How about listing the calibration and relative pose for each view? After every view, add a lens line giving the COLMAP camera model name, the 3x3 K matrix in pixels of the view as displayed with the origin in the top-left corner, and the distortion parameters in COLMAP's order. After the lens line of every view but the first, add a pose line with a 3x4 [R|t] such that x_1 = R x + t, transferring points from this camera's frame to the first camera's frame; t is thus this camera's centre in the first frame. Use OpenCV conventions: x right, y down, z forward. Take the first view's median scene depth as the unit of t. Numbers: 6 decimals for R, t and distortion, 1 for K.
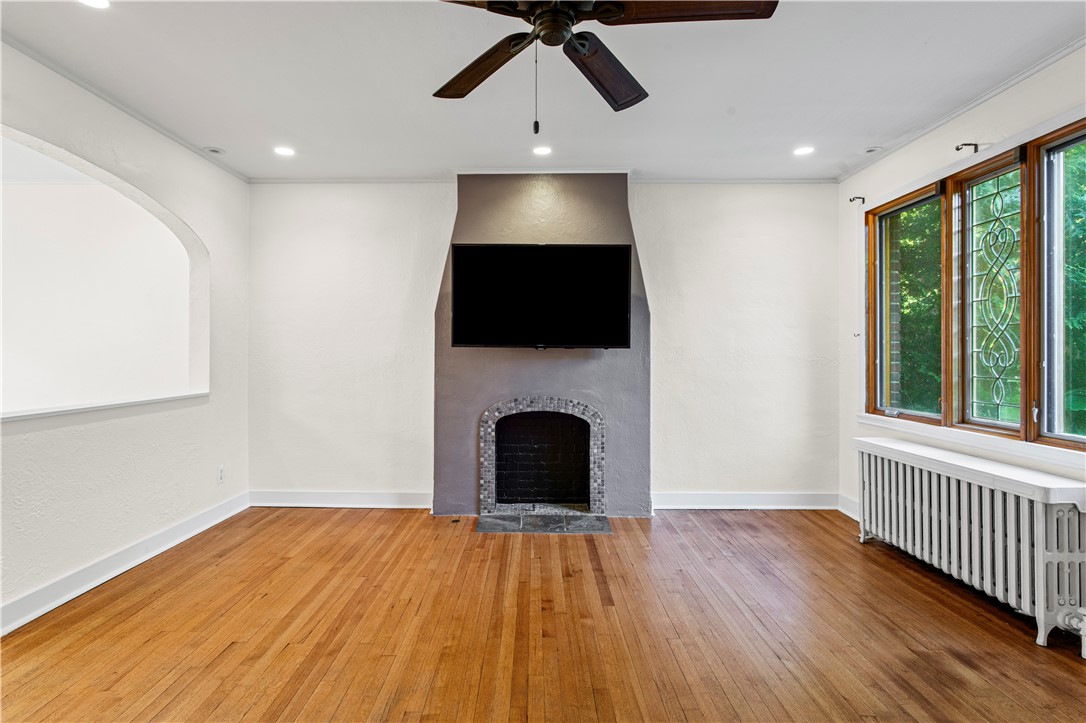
lens RADIAL K [[539.9, 0, 529.4], [0, 539.9, 347.3], [0, 0, 1]] dist [-0.007394, 0.001168]
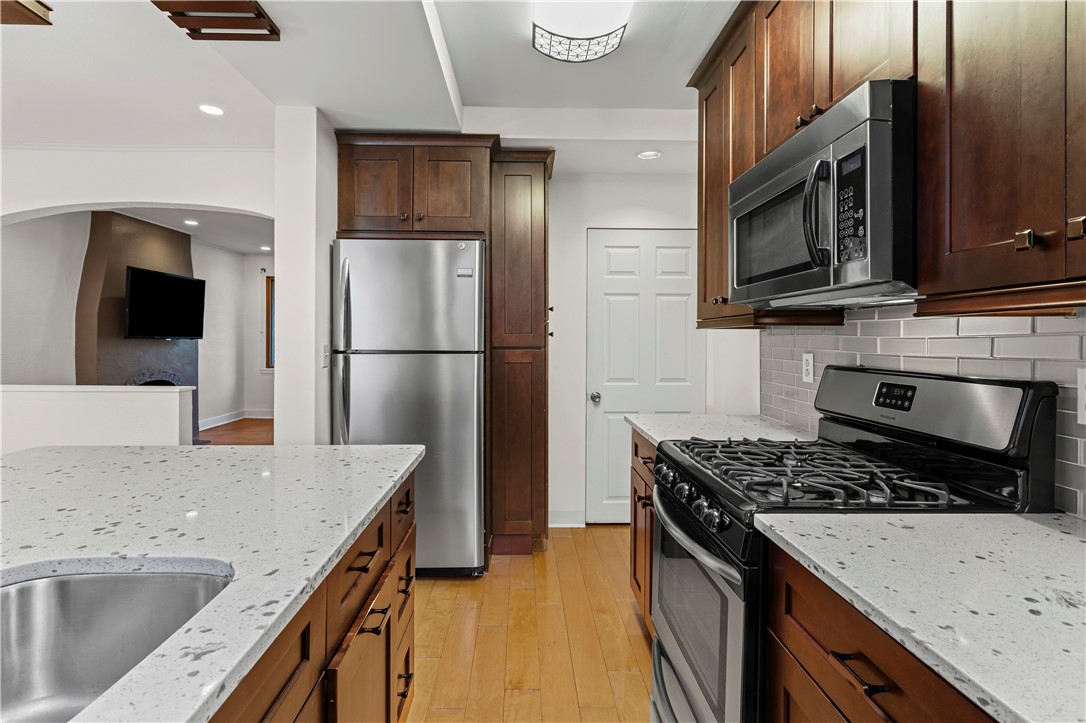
lens RADIAL K [[539.9, 0, 530.9], [0, 539.9, 342.7], [0, 0, 1]] dist [-0.007394, 0.001168]
pose [[-0.026627, -0.008472, 0.999610, -1.721867], [-0.018962, 0.999788, 0.007968, -0.023687], [-0.999466, -0.018743, -0.026782, -0.023217]]
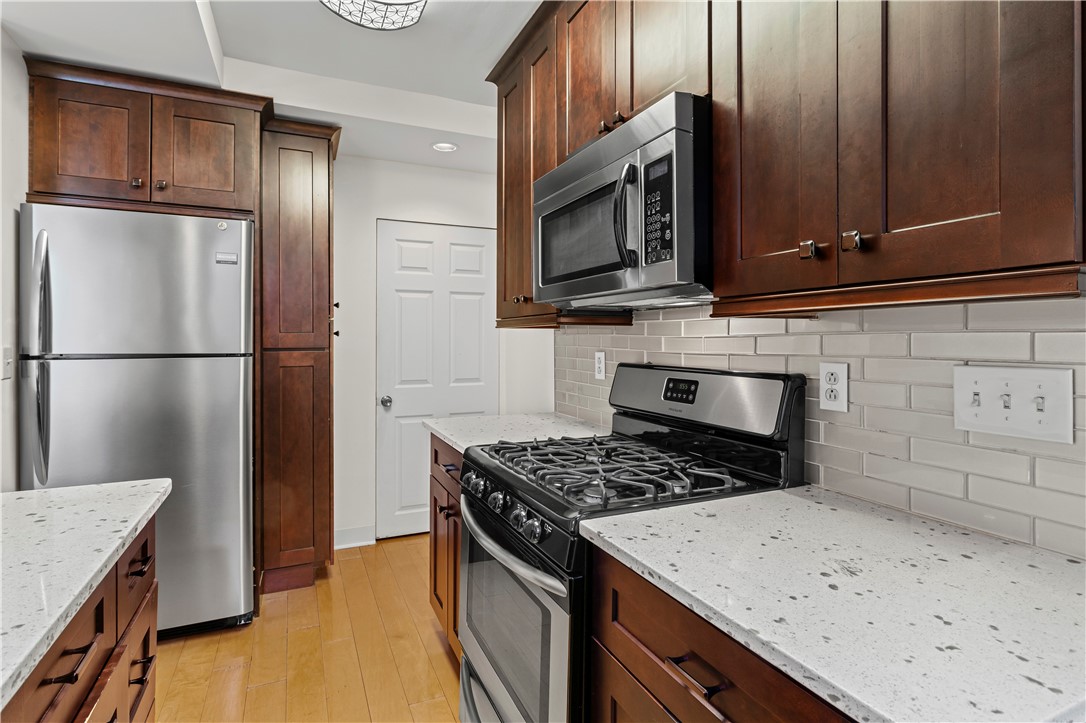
lens RADIAL K [[539.9, 0, 534.9], [0, 539.9, 338.3], [0, 0, 1]] dist [-0.007394, 0.001168]
pose [[-0.419334, -0.001256, 0.907831, -1.673492], [-0.015423, 0.999865, -0.005740, -0.023820], [-0.907701, -0.016408, -0.419297, -0.012542]]
